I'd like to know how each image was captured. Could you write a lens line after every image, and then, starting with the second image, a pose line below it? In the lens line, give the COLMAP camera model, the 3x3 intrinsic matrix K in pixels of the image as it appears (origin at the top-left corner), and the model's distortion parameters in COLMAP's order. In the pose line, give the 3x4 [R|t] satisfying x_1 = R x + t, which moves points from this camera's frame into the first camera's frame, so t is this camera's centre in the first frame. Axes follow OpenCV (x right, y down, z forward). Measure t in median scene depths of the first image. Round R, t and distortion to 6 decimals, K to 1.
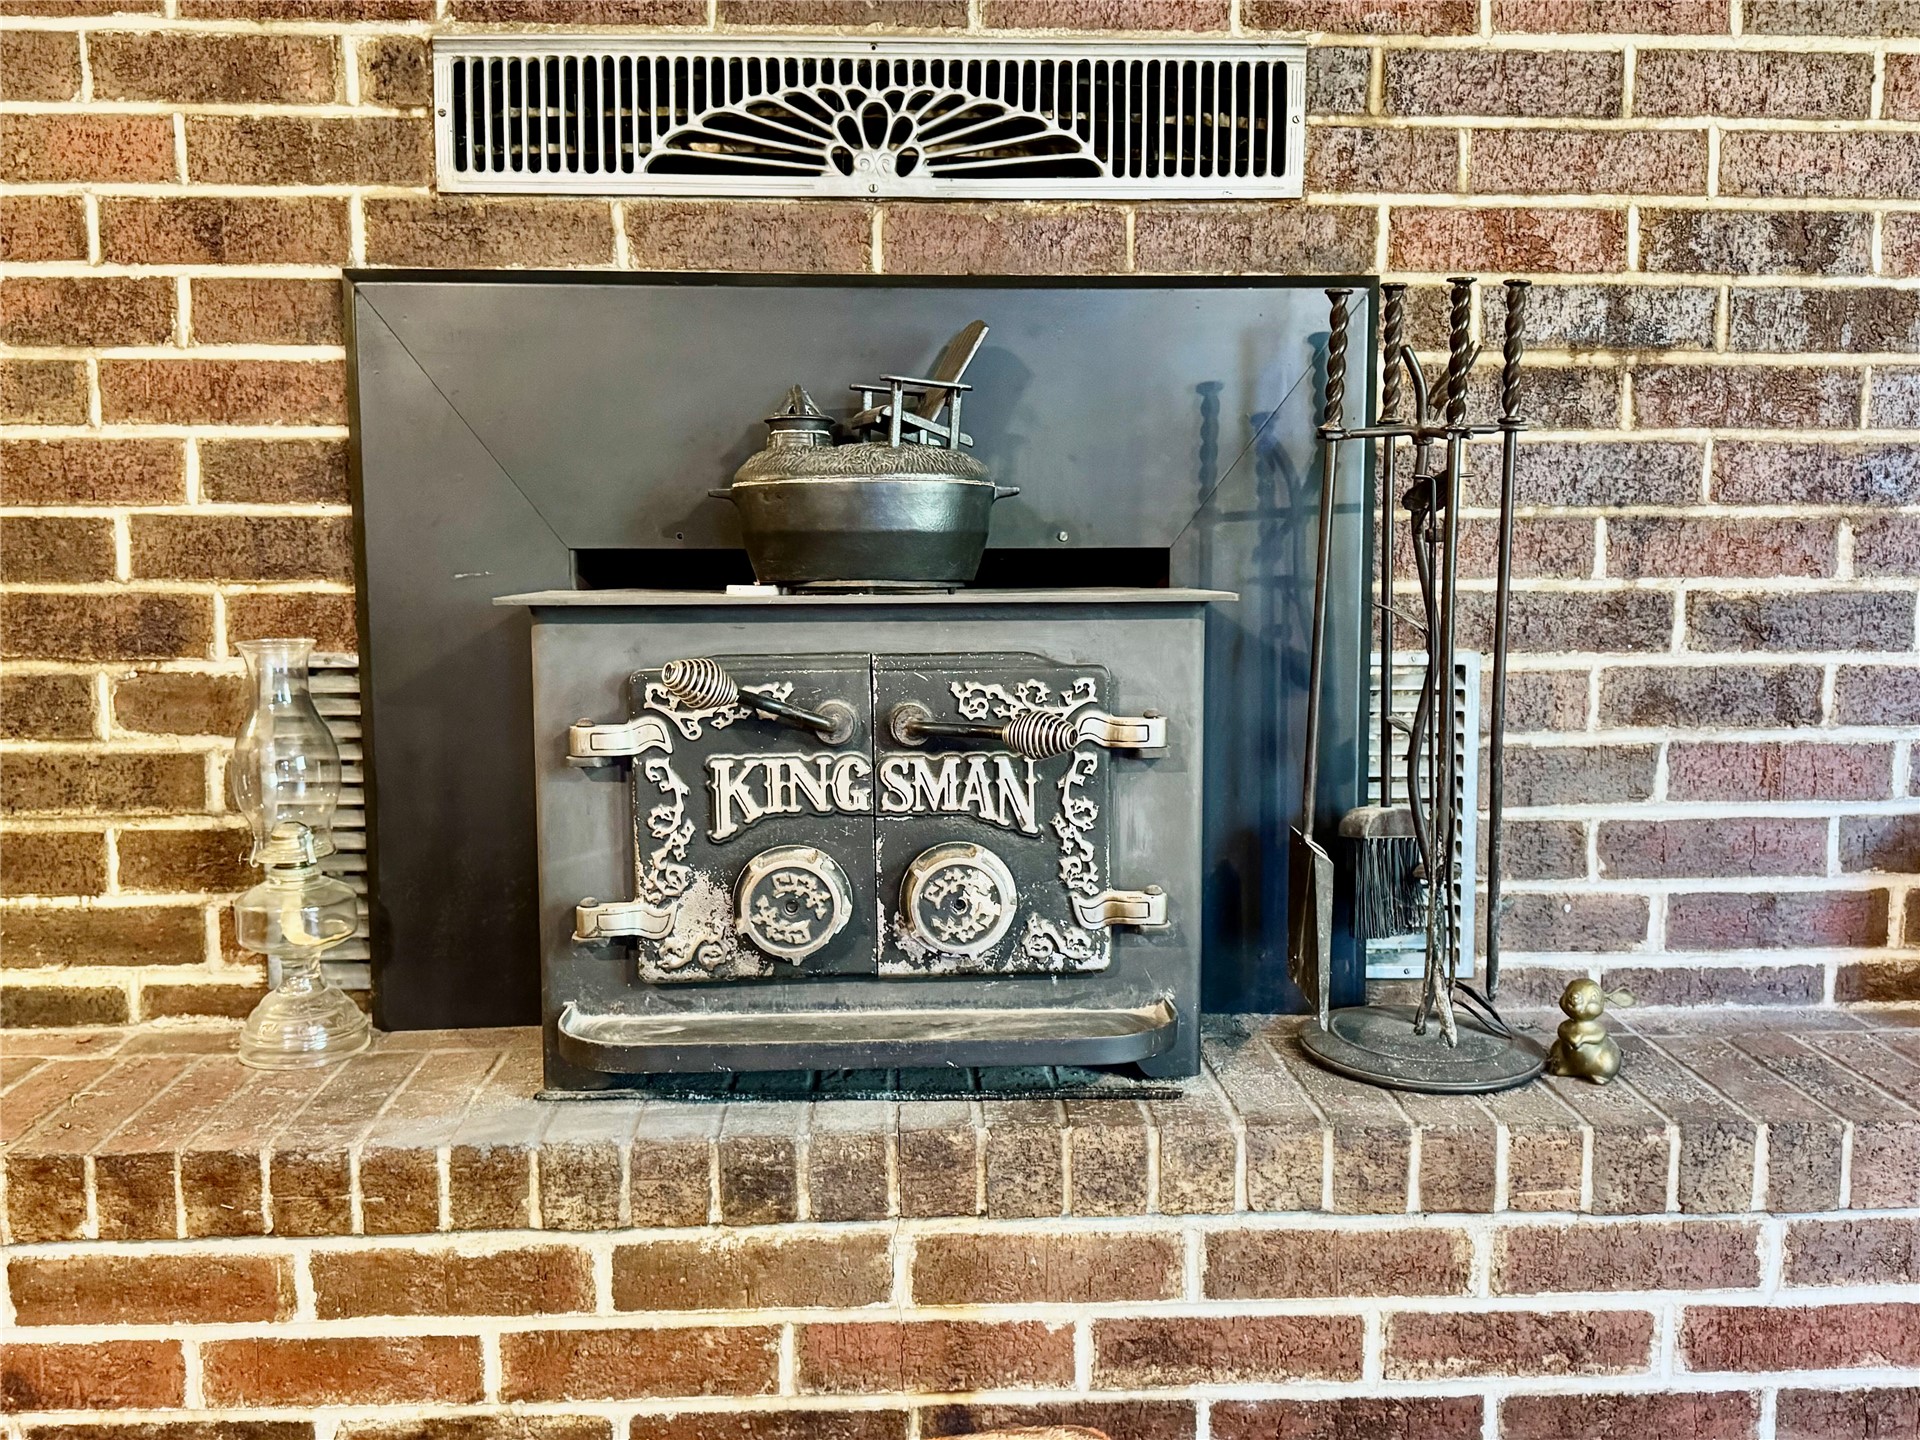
lens RADIAL K [[1697.7, 0, 963.5], [0, 1697.7, 726.8], [0, 0, 1]] dist [0.051864, -0.003007]
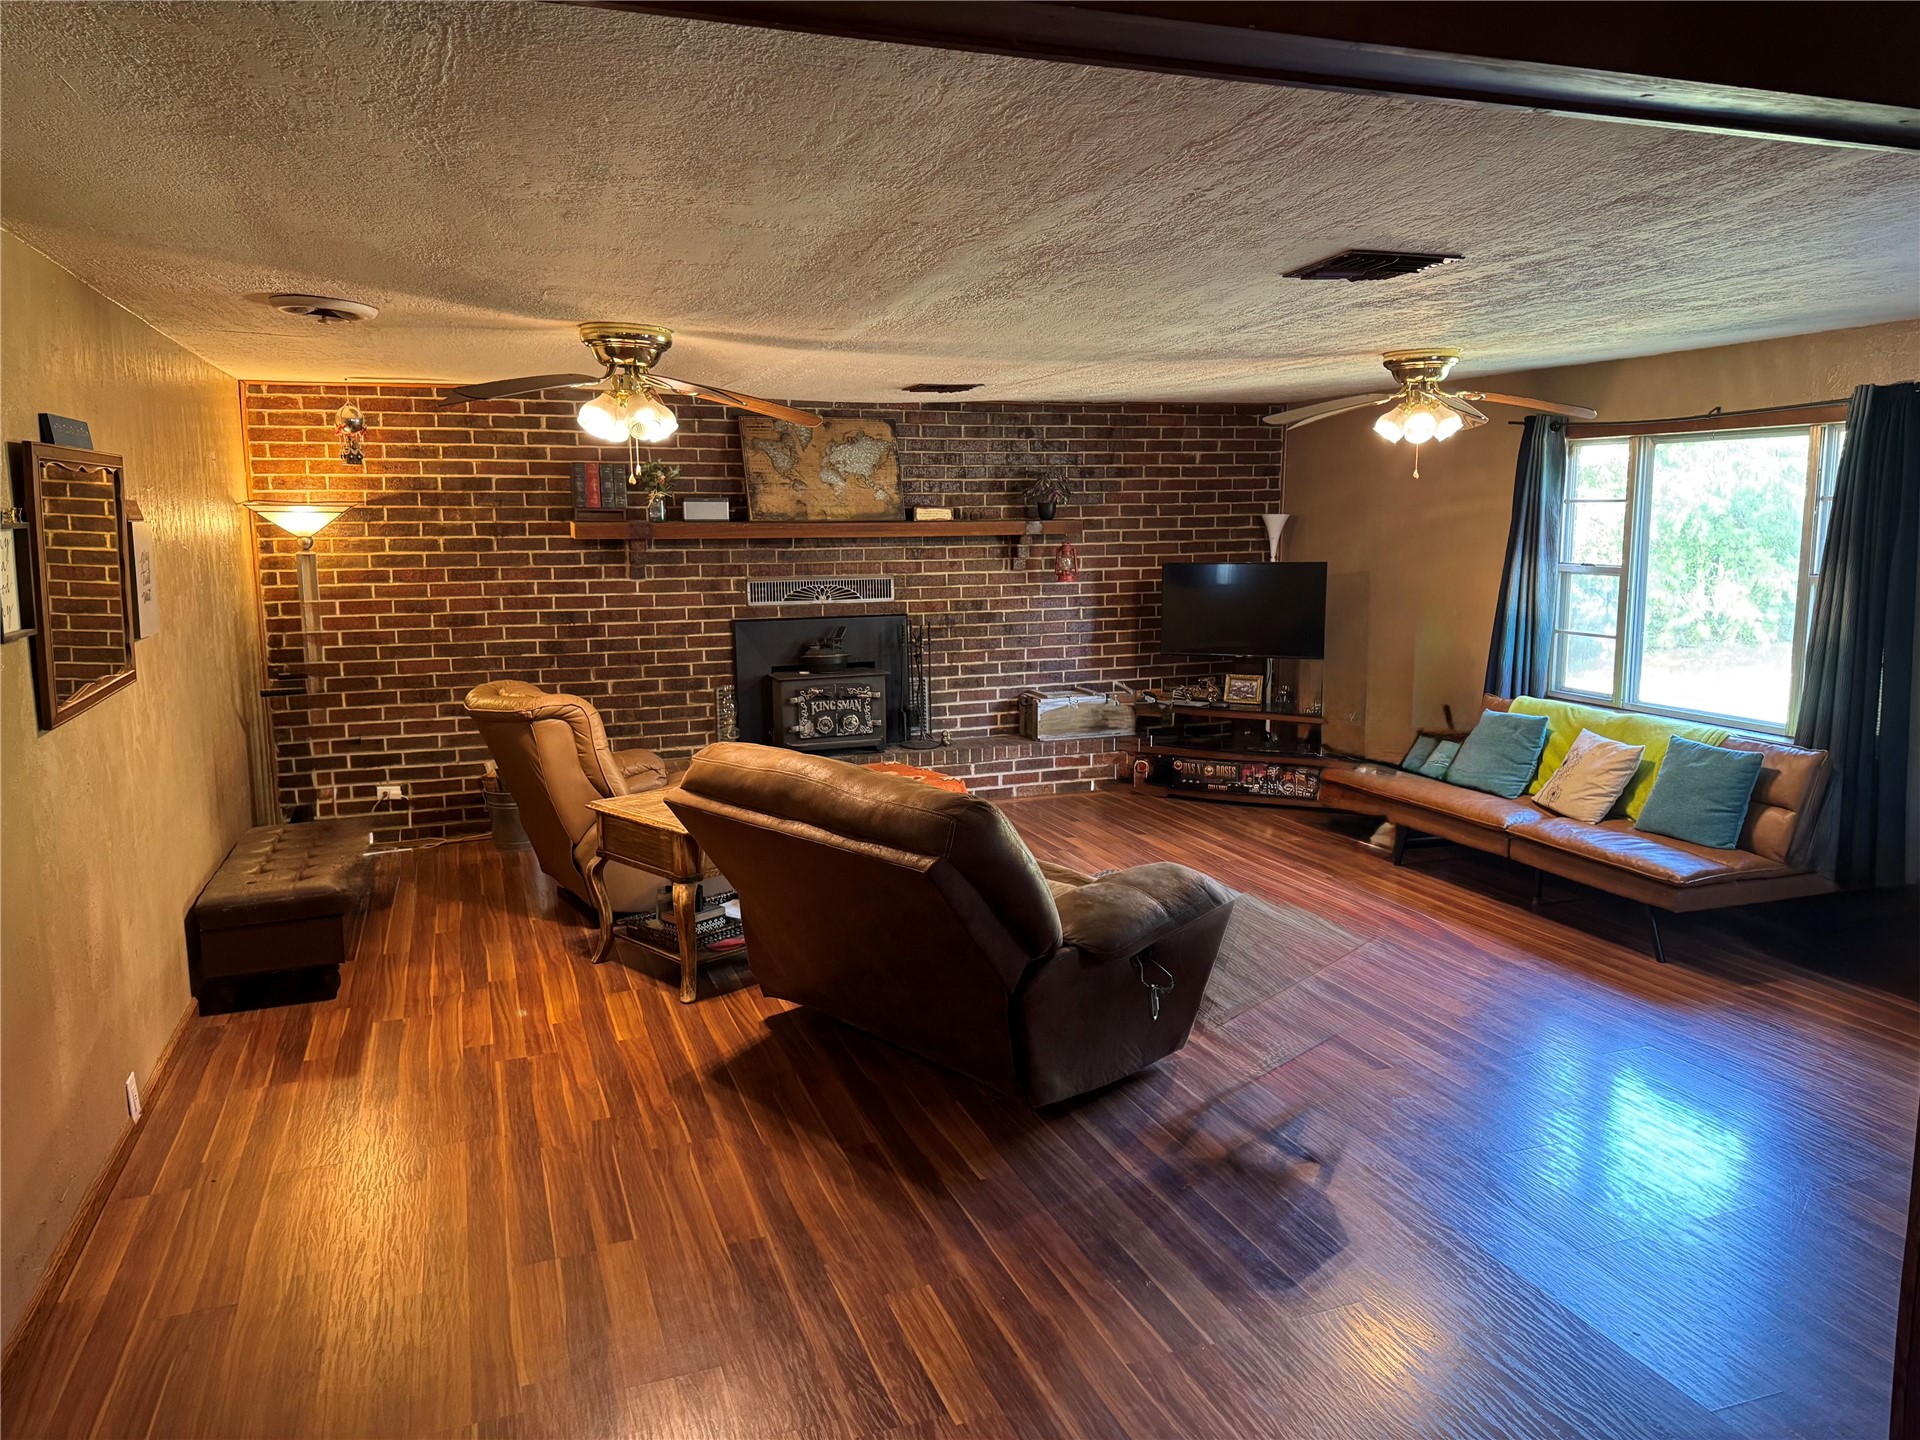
lens RADIAL K [[1374.9, 0, 959.9], [0, 1374.9, 717.7], [0, 0, 1]] dist [0.007231, 0.005916]
pose [[0.952128, -0.053914, 0.300907, -1.023050], [0.040461, 0.997891, 0.050767, -0.142532], [-0.303009, -0.036162, 0.952301, -3.550933]]
